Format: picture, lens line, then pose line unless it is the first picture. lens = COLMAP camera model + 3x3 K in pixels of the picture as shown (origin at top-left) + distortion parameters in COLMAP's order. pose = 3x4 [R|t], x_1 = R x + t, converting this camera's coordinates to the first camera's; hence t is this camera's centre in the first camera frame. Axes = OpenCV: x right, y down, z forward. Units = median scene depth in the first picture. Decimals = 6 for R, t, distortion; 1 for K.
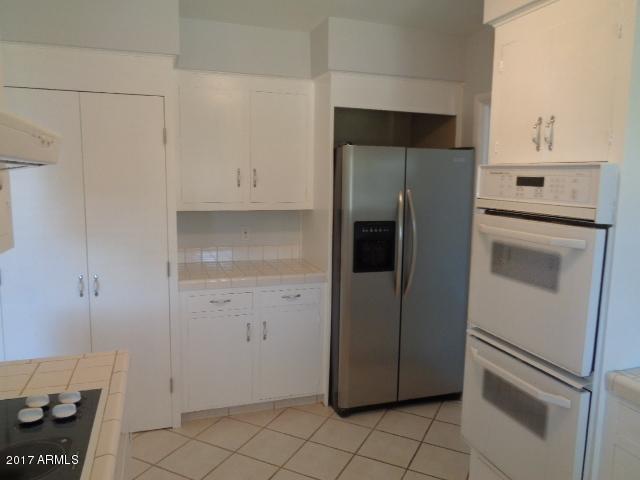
lens RADIAL K [[485.0, 0, 315.8], [0, 485.0, 239.9], [0, 0, 1]] dist [0.006860, 0.001844]
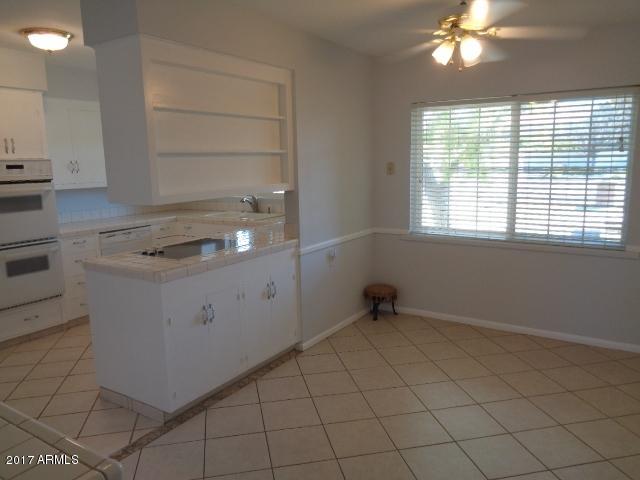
lens RADIAL K [[479.8, 0, 302.6], [0, 479.8, 239.9], [0, 0, 1]] dist [0.004454, 0.004624]
pose [[-0.610042, -0.133573, 0.781030, -2.125902], [0.117220, 0.959630, 0.255675, -0.203545], [-0.783651, 0.247524, -0.569757, 1.271105]]
